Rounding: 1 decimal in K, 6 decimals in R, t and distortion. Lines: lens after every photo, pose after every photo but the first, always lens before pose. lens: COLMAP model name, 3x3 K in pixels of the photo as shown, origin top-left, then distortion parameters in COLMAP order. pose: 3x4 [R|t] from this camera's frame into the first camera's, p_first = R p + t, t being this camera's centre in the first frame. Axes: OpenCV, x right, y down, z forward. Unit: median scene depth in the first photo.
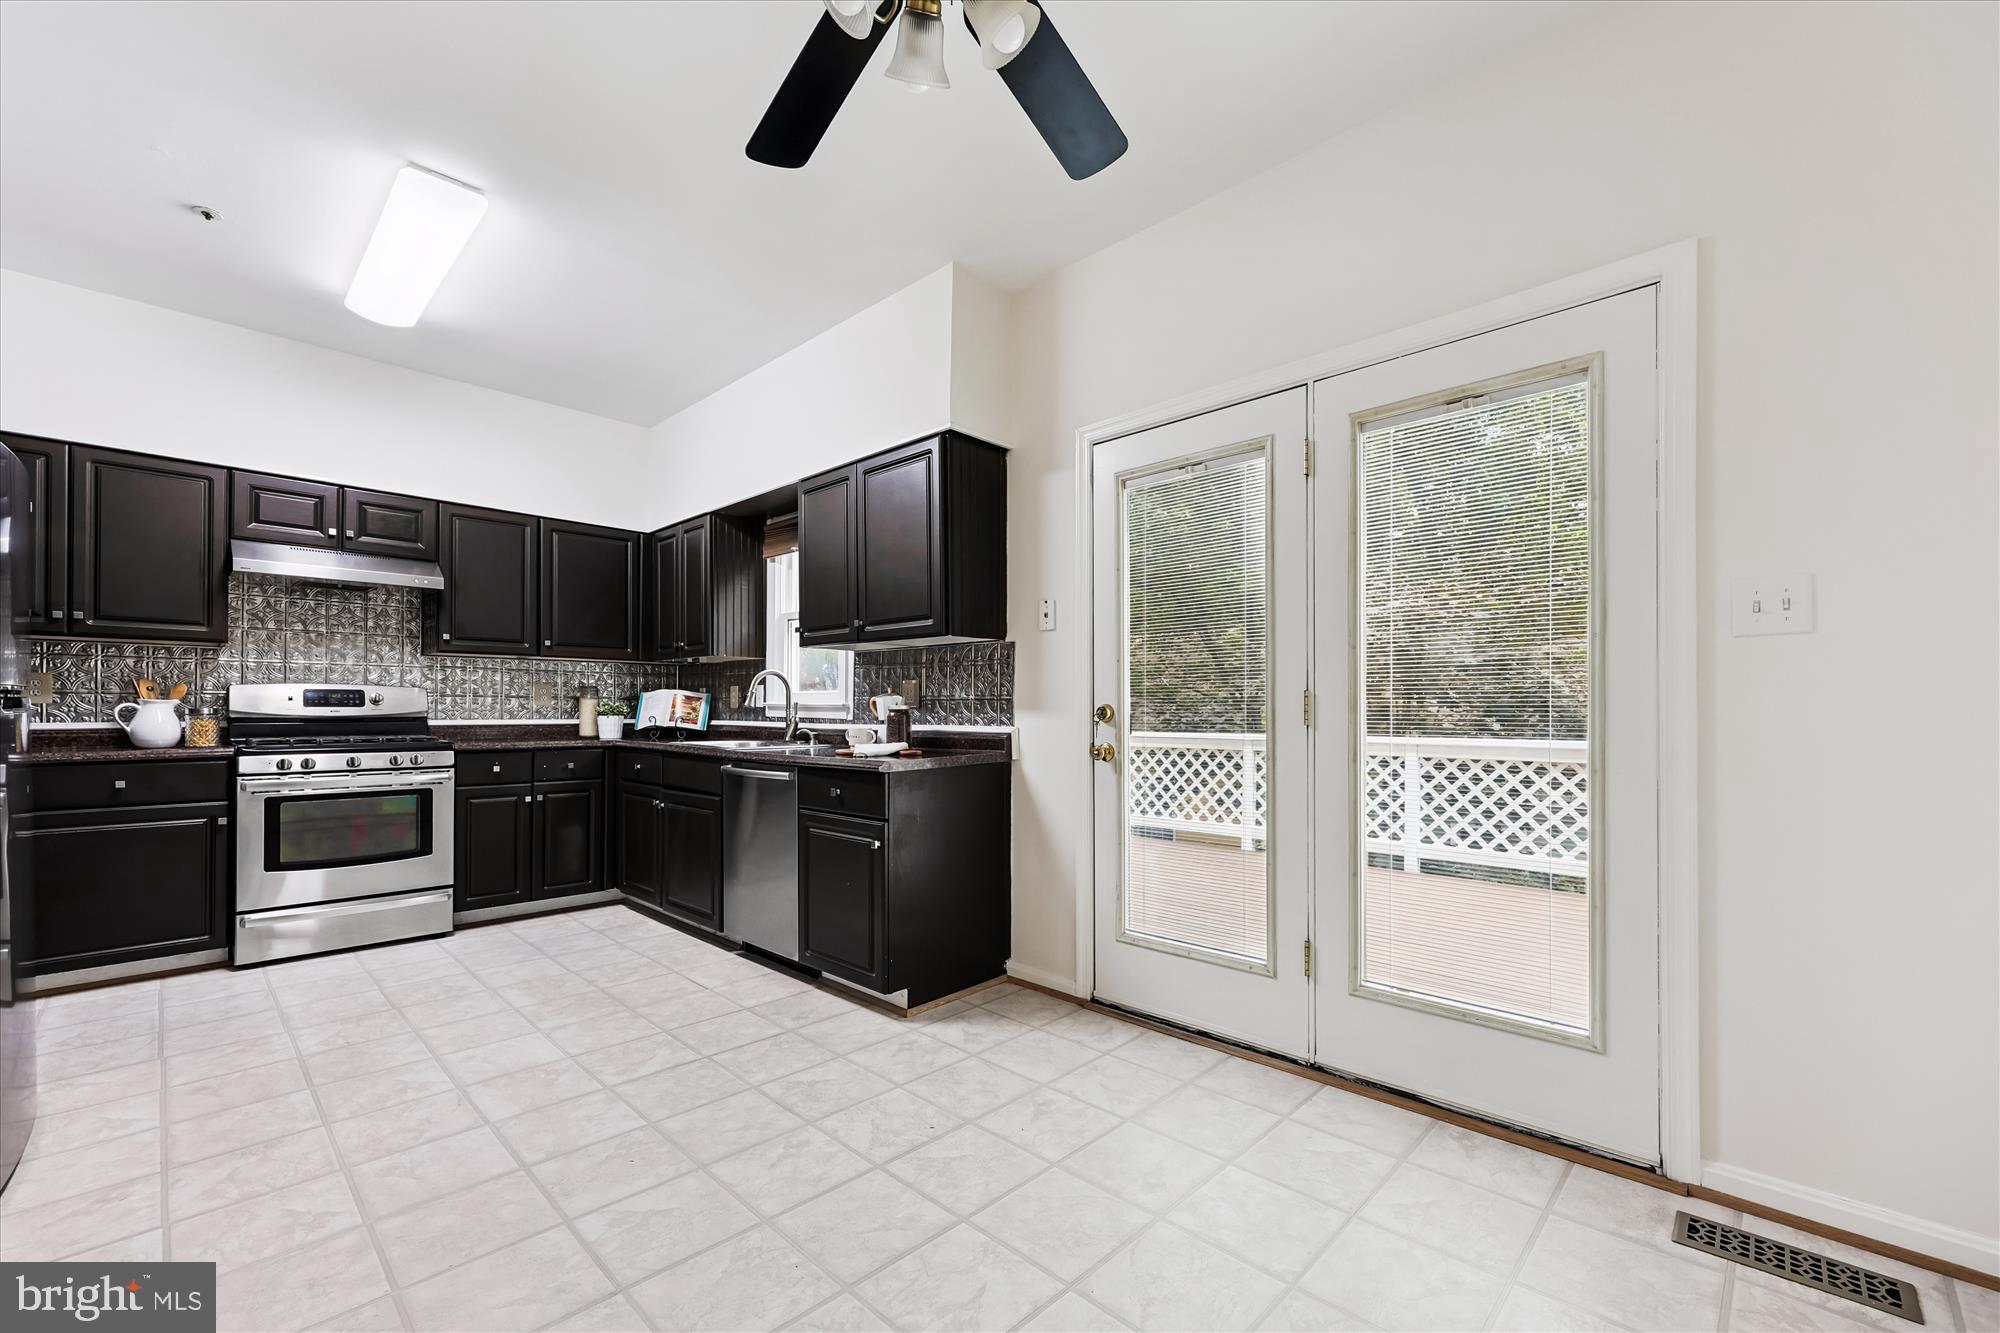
lens RADIAL K [[827.6, 0, 1008.1], [0, 827.6, 705.1], [0, 0, 1]] dist [0.001268, 0.000766]
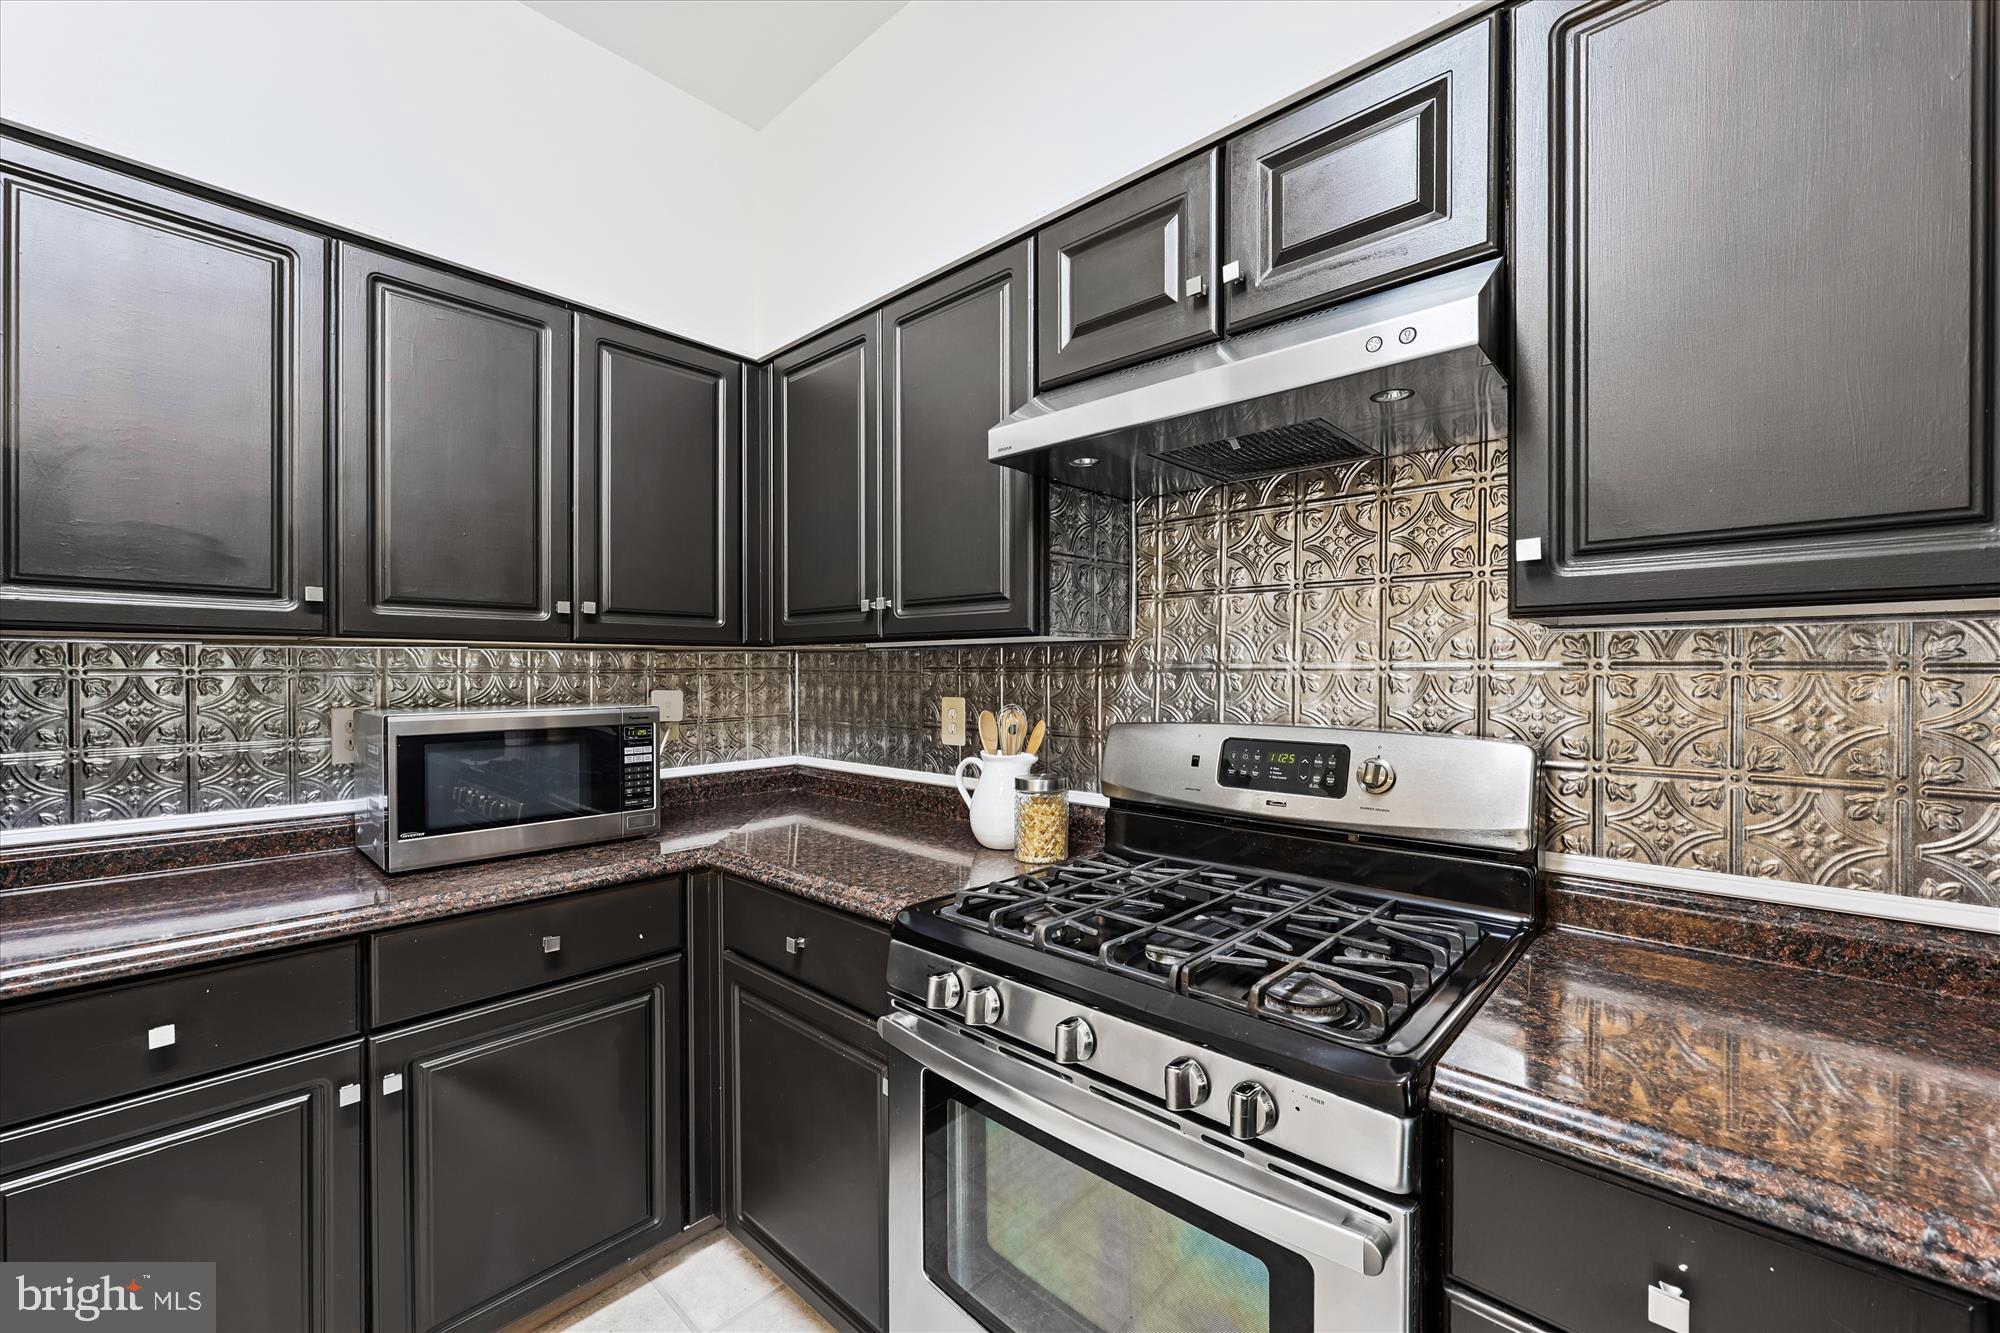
lens RADIAL K [[827.6, 0, 993.2], [0, 827.6, 675.8], [0, 0, 1]] dist [0.001268, 0.000766]
pose [[0.028478, 0.004574, -0.999584, -0.565194], [0.006842, 0.999965, 0.004770, -0.061849], [0.999571, -0.006975, 0.028446, 1.068663]]
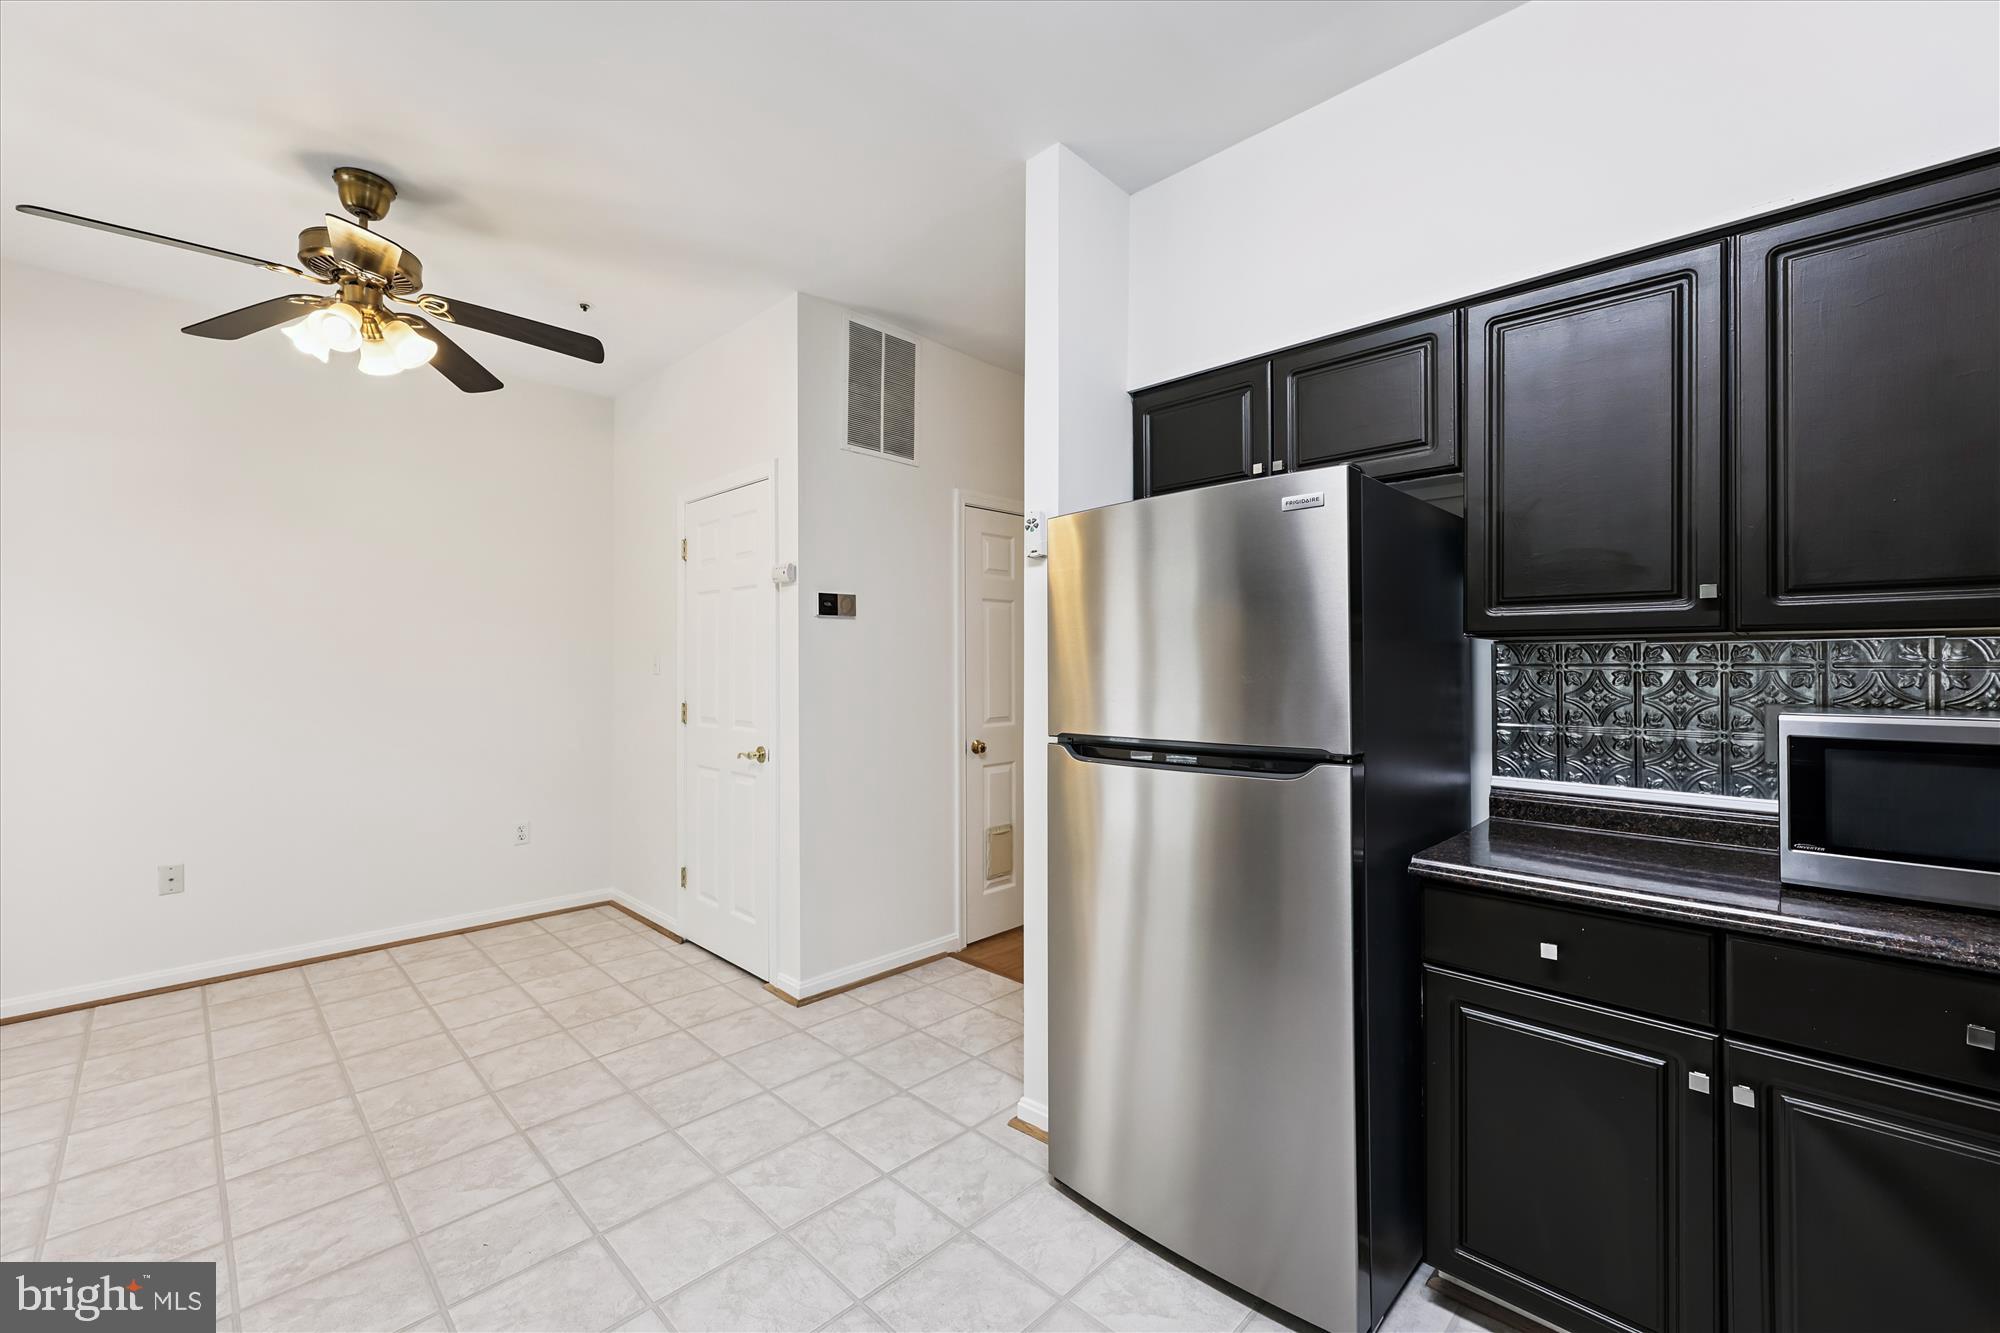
lens RADIAL K [[827.6, 0, 1014.6], [0, 827.6, 662.9], [0, 0, 1]] dist [0.001268, 0.000766]
pose [[-0.999988, -0.000974, -0.004751, -0.630081], [-0.000937, 0.999970, -0.007751, -0.062567], [0.004758, -0.007746, -0.999959, 1.169966]]
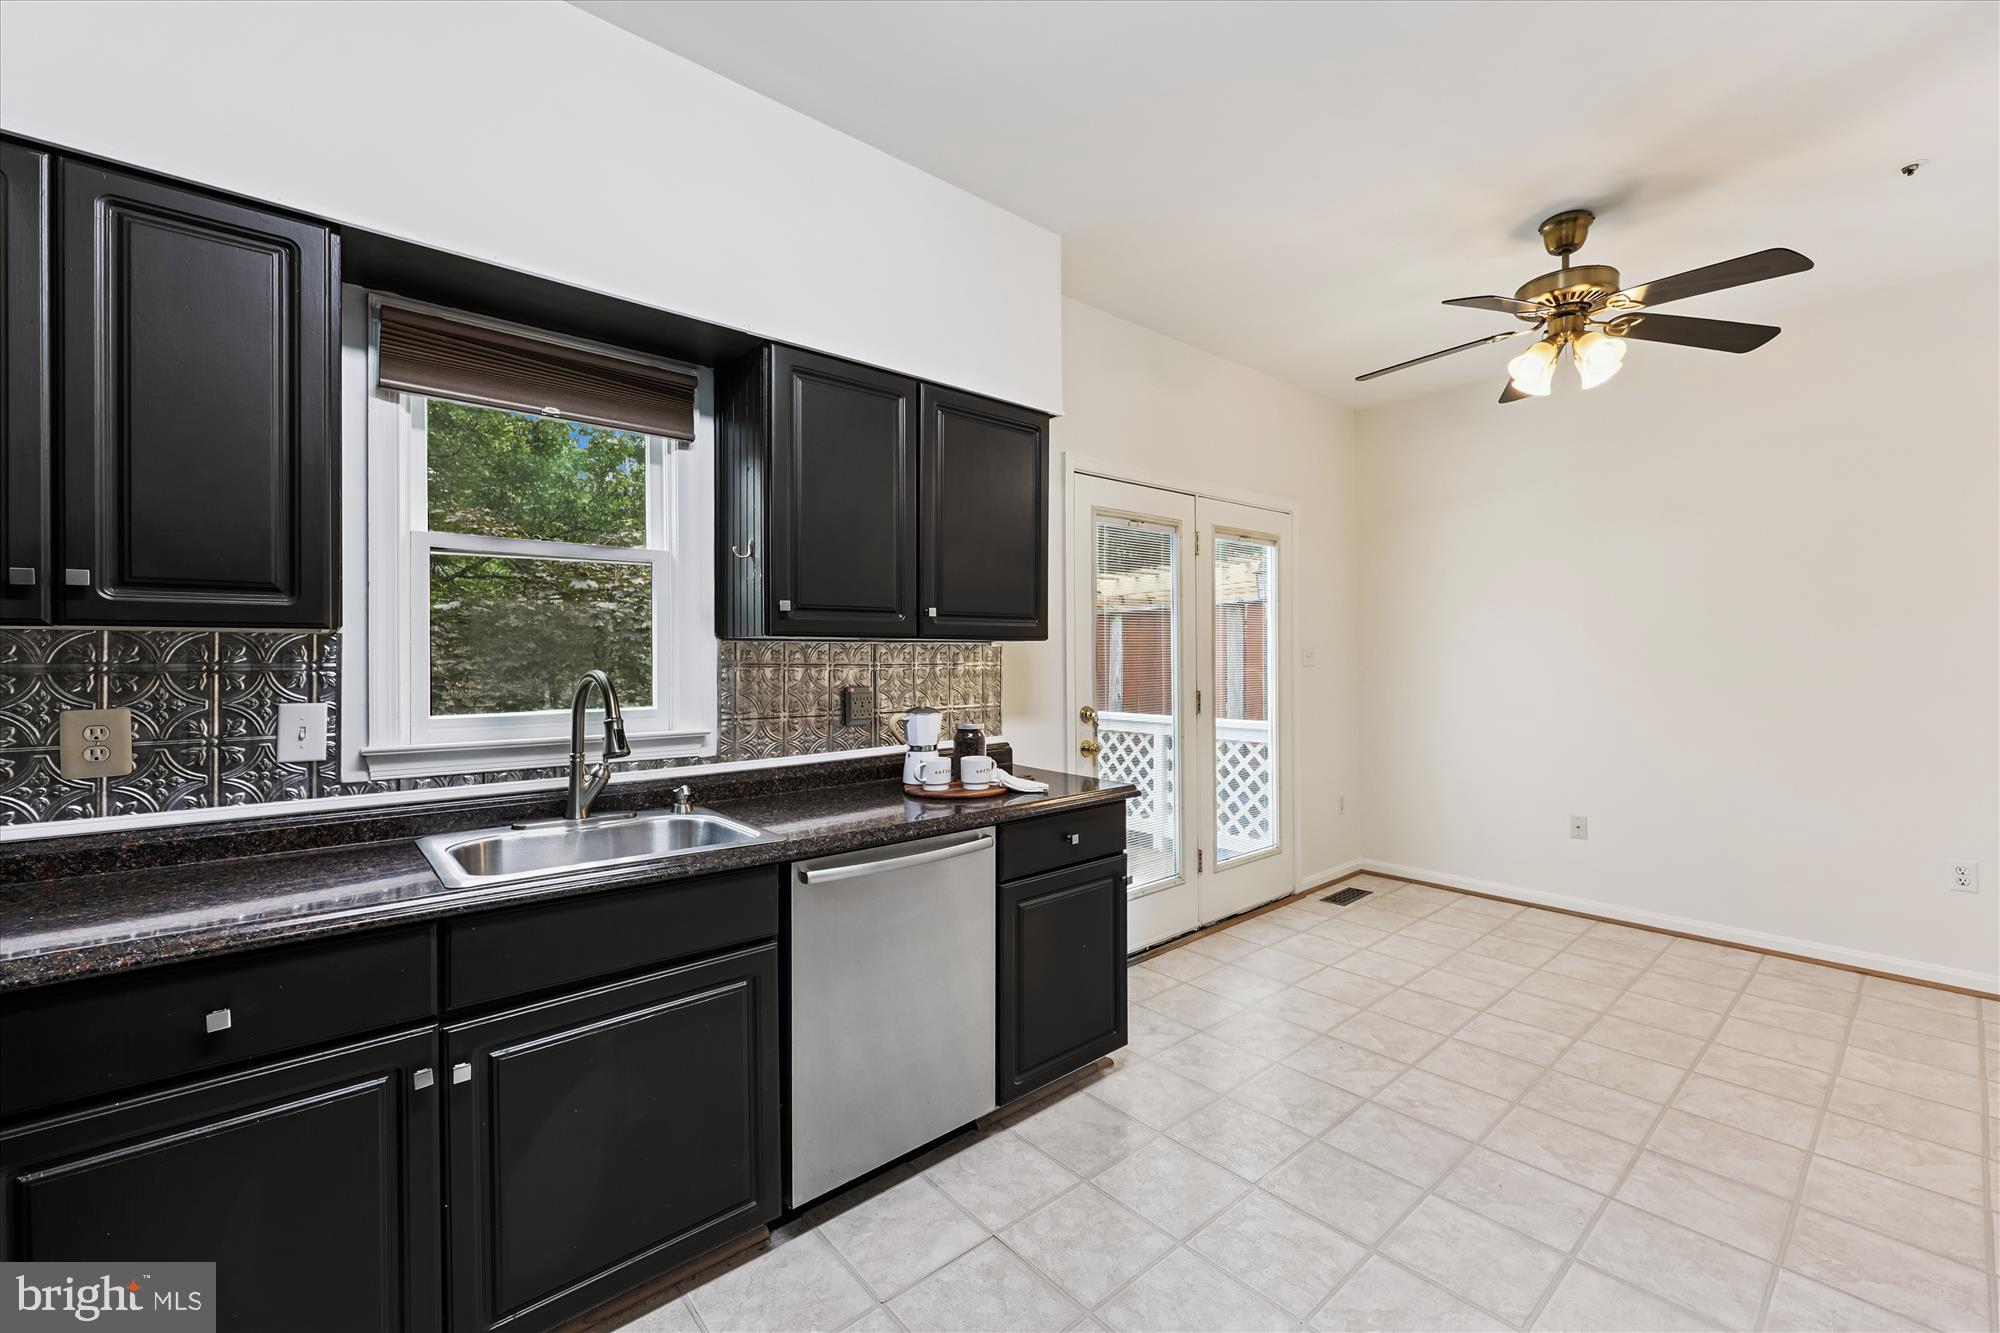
lens RADIAL K [[827.6, 0, 1008.1], [0, 827.6, 648.8], [0, 0, 1]] dist [0.001268, 0.000766]
pose [[0.082010, 0.004546, 0.996621, -0.920256], [-0.000704, 0.999990, -0.004504, -0.067167], [-0.996631, -0.000332, 0.082012, 0.915434]]
